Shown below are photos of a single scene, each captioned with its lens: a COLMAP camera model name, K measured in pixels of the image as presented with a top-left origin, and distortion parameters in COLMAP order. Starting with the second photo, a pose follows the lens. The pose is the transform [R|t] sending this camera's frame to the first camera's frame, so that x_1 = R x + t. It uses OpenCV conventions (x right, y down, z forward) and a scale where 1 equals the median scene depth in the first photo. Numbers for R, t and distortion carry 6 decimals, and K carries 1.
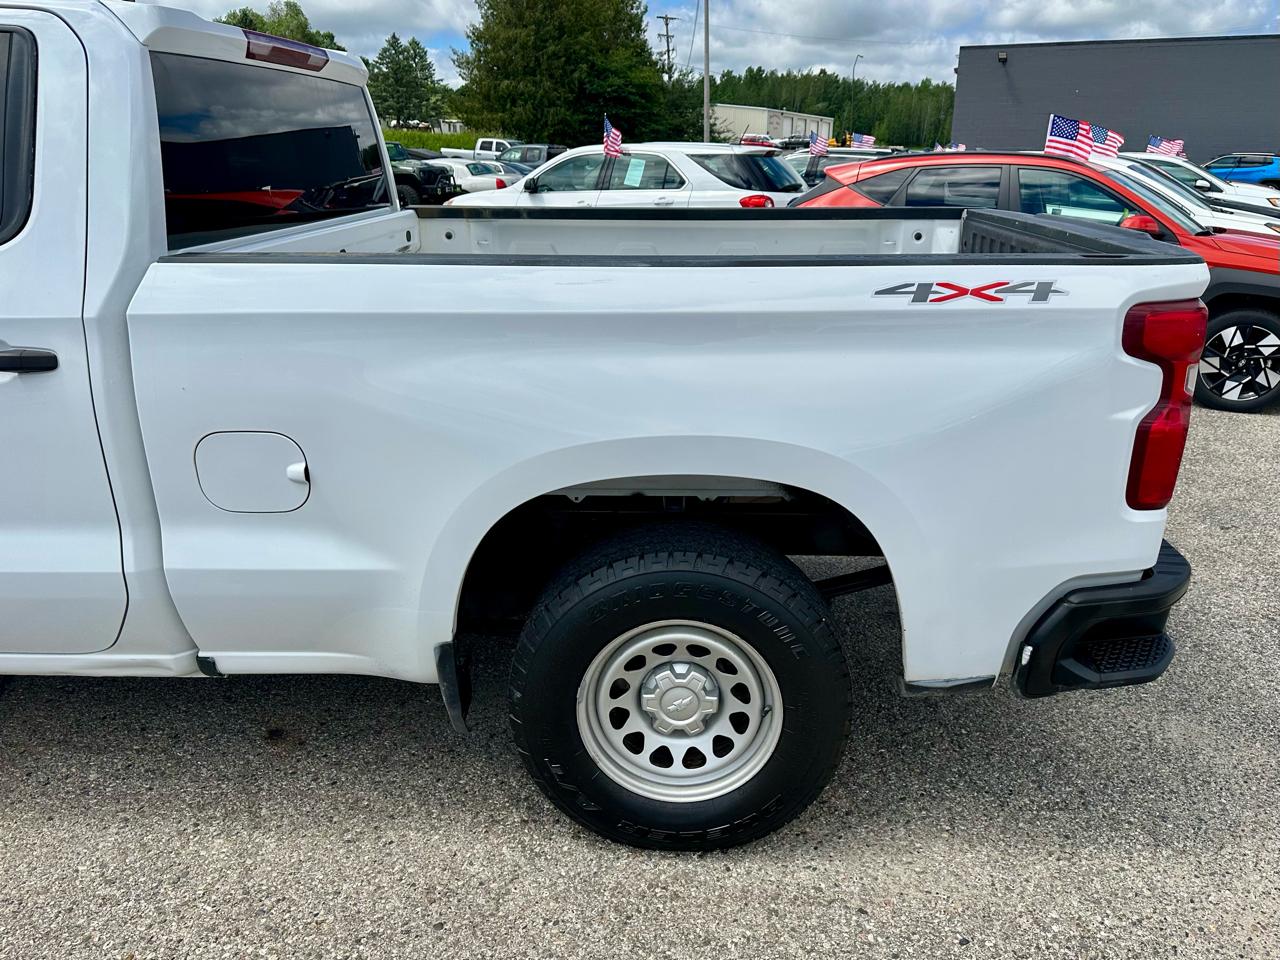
lens RADIAL K [[922.8, 0, 646.9], [0, 922.8, 481.4], [0, 0, 1]] dist [0.014982, -0.021997]
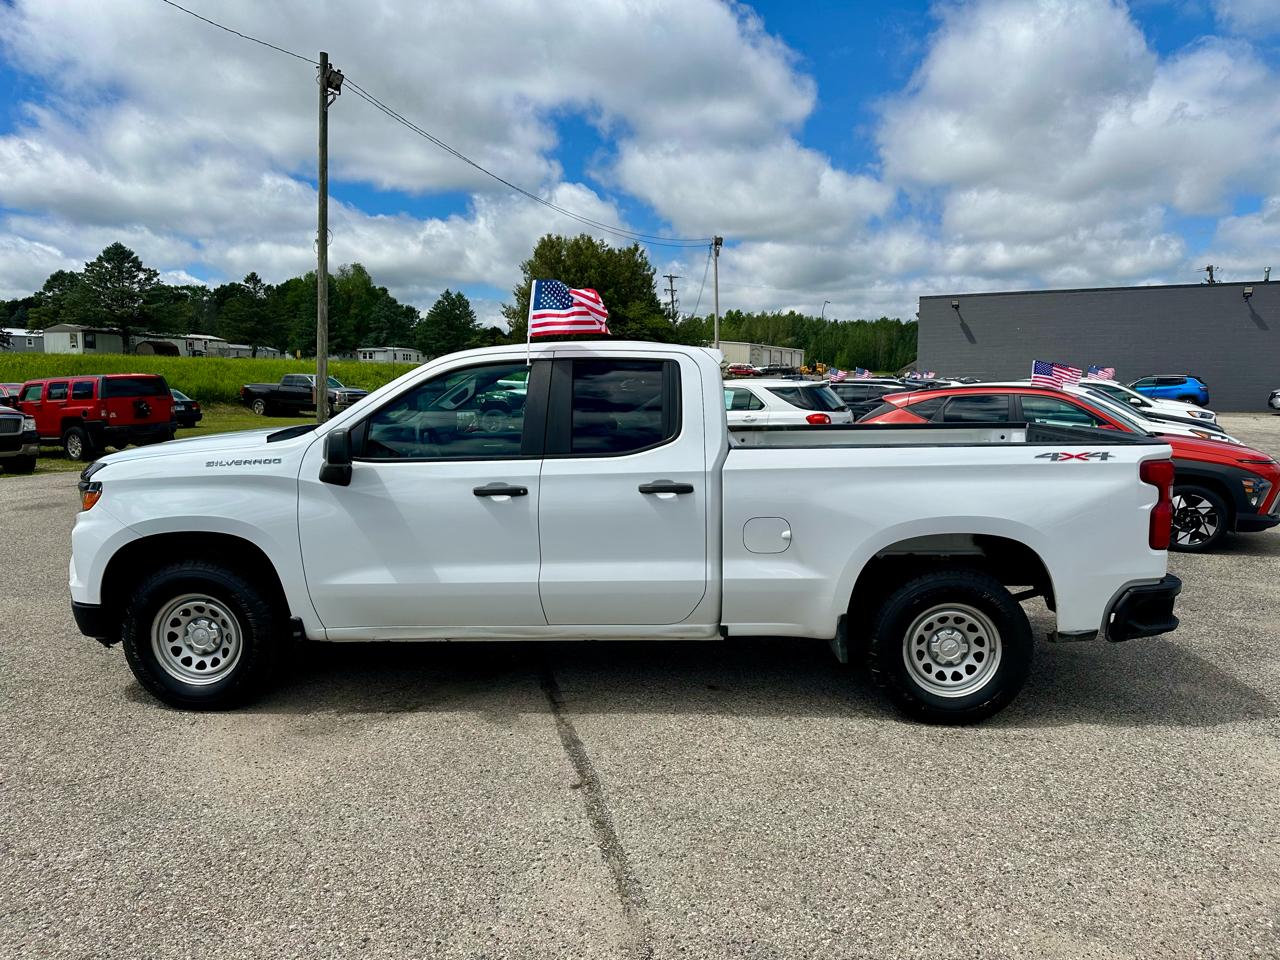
lens RADIAL K [[888.9, 0, 600.5], [0, 888.9, 477.9], [0, 0, 1]] dist [-0.003333, -0.015921]
pose [[0.999660, -0.006448, -0.025260, -0.717366], [0.000601, 0.974369, -0.224954, 0.319915], [0.026063, 0.224863, 0.974042, -1.106724]]
